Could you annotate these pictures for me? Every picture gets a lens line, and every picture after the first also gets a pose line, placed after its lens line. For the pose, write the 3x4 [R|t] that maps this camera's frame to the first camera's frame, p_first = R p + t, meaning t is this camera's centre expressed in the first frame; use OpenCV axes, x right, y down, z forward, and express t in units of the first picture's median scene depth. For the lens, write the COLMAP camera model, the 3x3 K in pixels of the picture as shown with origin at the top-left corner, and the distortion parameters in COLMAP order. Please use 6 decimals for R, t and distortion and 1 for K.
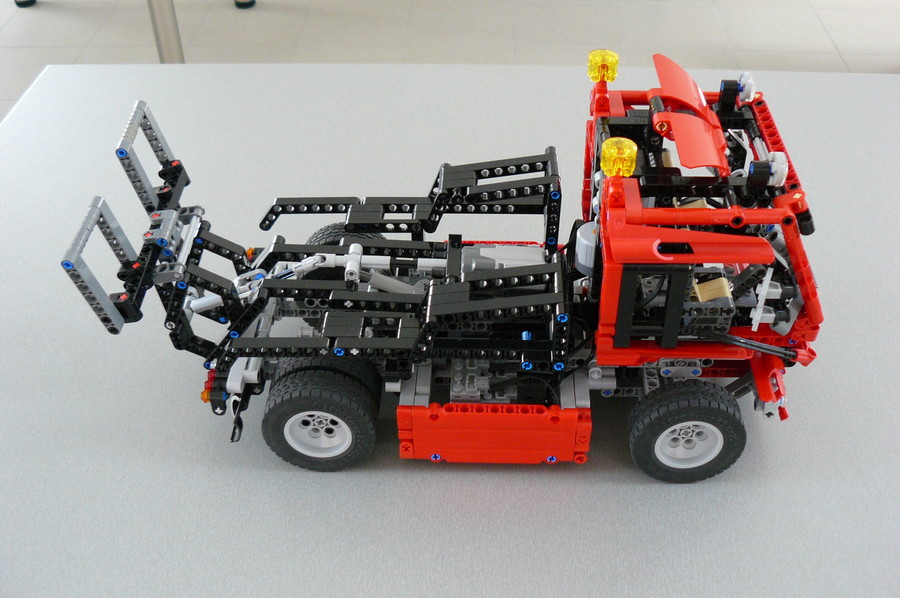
lens RADIAL K [[970.0, 0, 458.3], [0, 970.0, 298.9], [0, 0, 1]] dist [-0.123163, 0.000000]
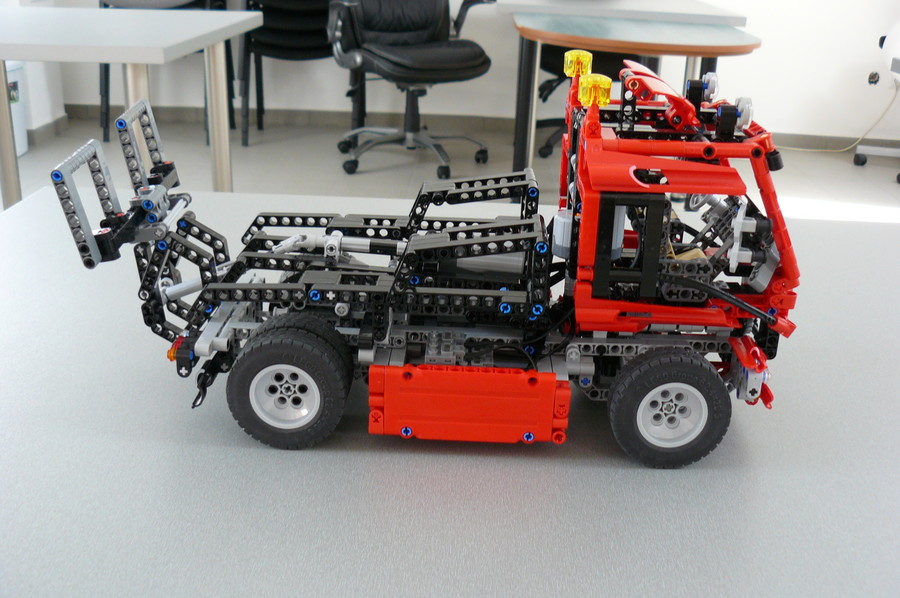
lens RADIAL K [[970.0, 0, 445.8], [0, 970.0, 299.9], [0, 0, 1]] dist [-0.123163, 0.000000]
pose [[0.999103, 0.038964, 0.016575, -0.005790], [-0.031492, 0.945442, -0.324264, 0.352937], [-0.028305, 0.323451, 0.945821, 0.060313]]
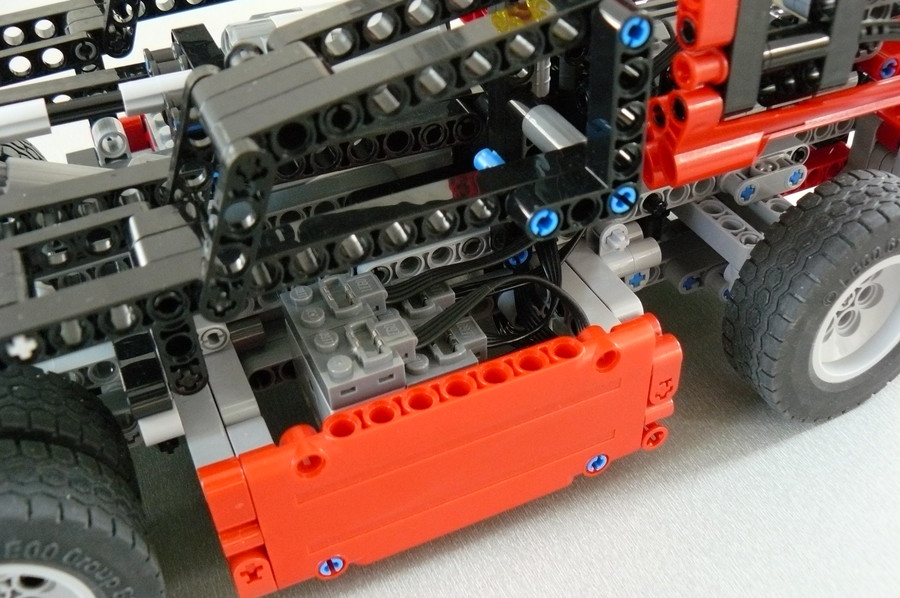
lens RADIAL K [[970.0, 0, 449.9], [0, 970.0, 314.8], [0, 0, 1]] dist [-0.123163, 0.000000]
pose [[0.896768, -0.305599, 0.320027, -0.073173], [0.307427, 0.950452, 0.046140, 0.068114], [-0.318271, 0.057008, 0.946284, 0.632555]]
